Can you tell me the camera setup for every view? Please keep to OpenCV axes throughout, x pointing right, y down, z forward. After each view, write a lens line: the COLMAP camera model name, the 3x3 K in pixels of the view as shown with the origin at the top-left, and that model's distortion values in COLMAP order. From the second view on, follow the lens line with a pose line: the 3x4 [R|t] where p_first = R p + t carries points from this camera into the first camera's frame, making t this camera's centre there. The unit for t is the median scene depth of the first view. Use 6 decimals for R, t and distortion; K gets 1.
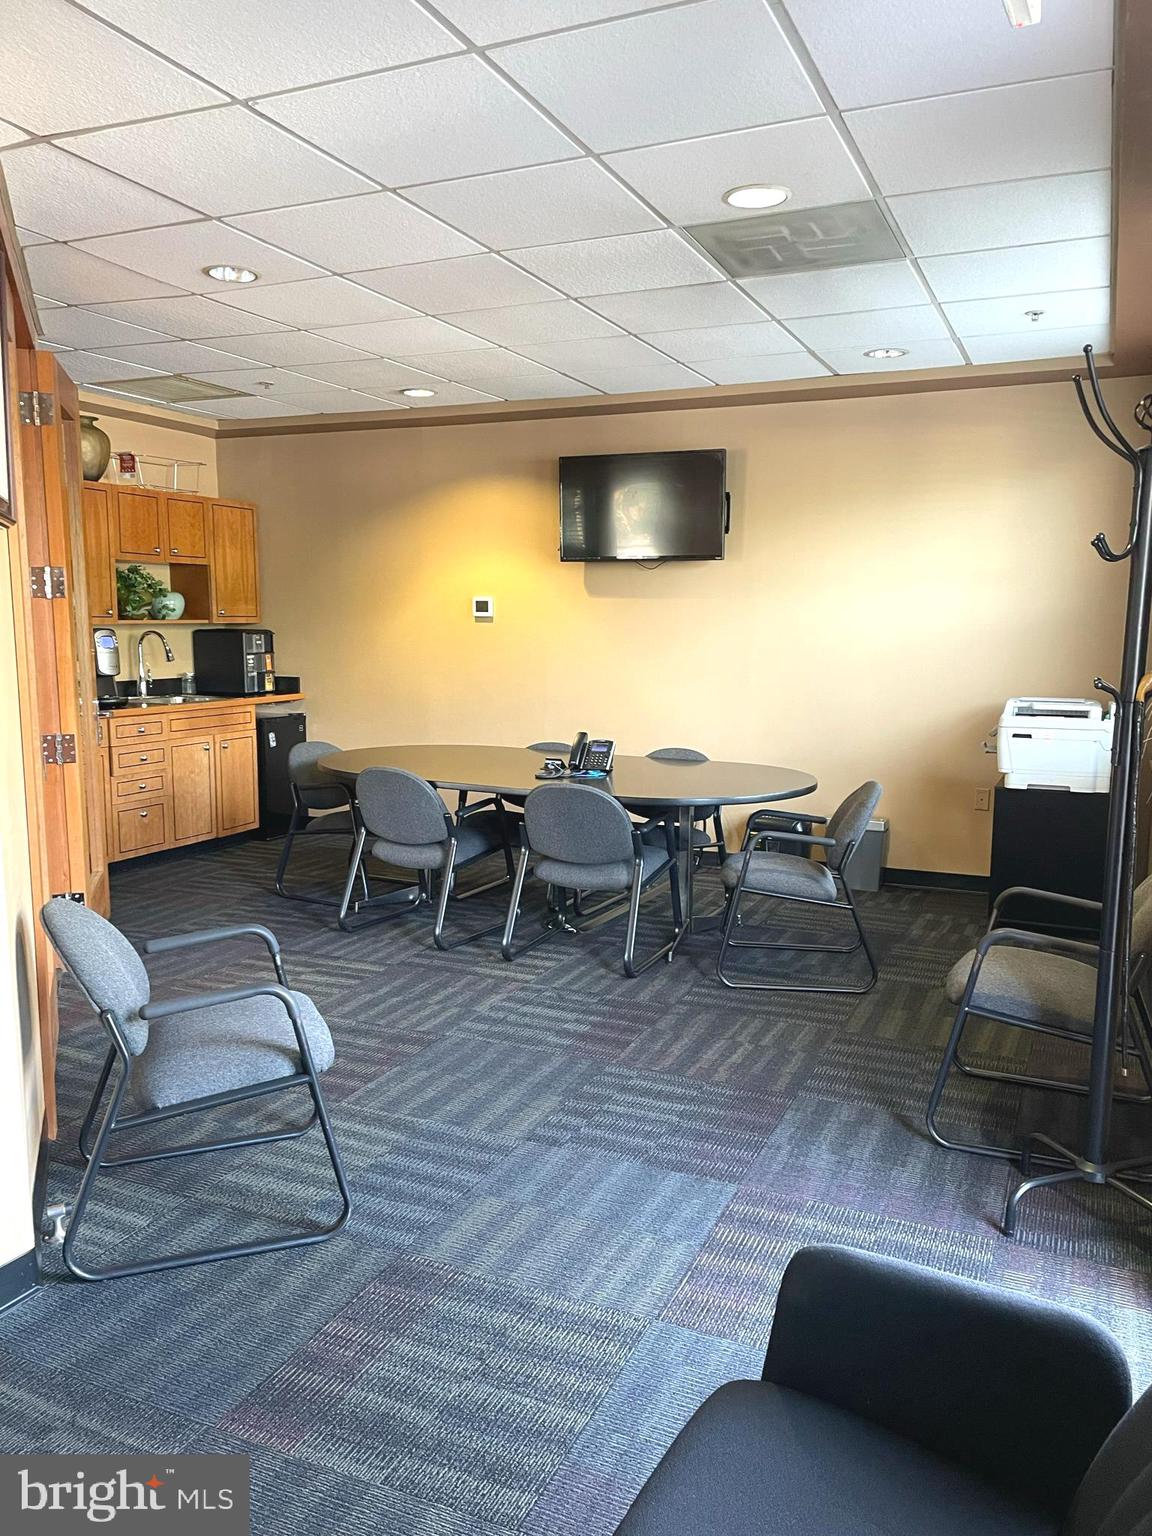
lens RADIAL K [[1176.4, 0, 576.6], [0, 1176.4, 770.6], [0, 0, 1]] dist [0.069628, -0.017884]
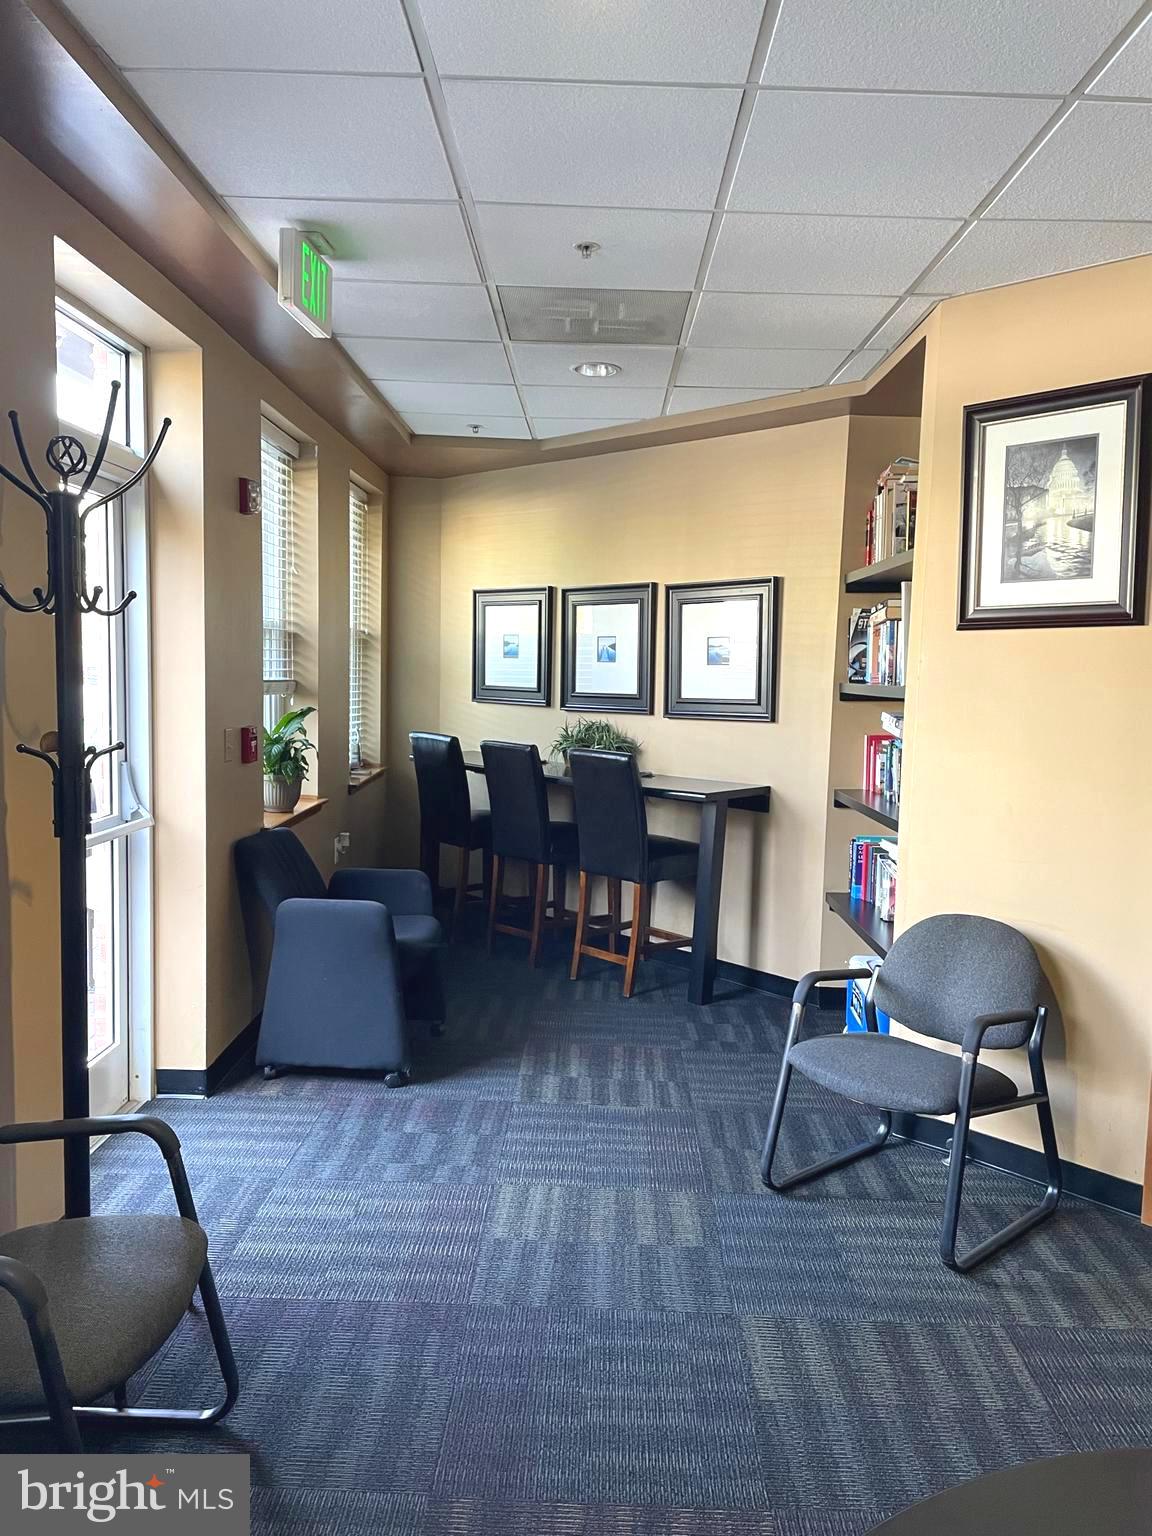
lens RADIAL K [[1176.4, 0, 576.9], [0, 1176.4, 764.1], [0, 0, 1]] dist [0.069628, -0.017884]
pose [[-0.922062, 0.004566, -0.387016, 0.413310], [-0.080927, 0.975554, 0.204317, -0.249117], [0.378488, 0.219713, -0.899151, 1.763933]]
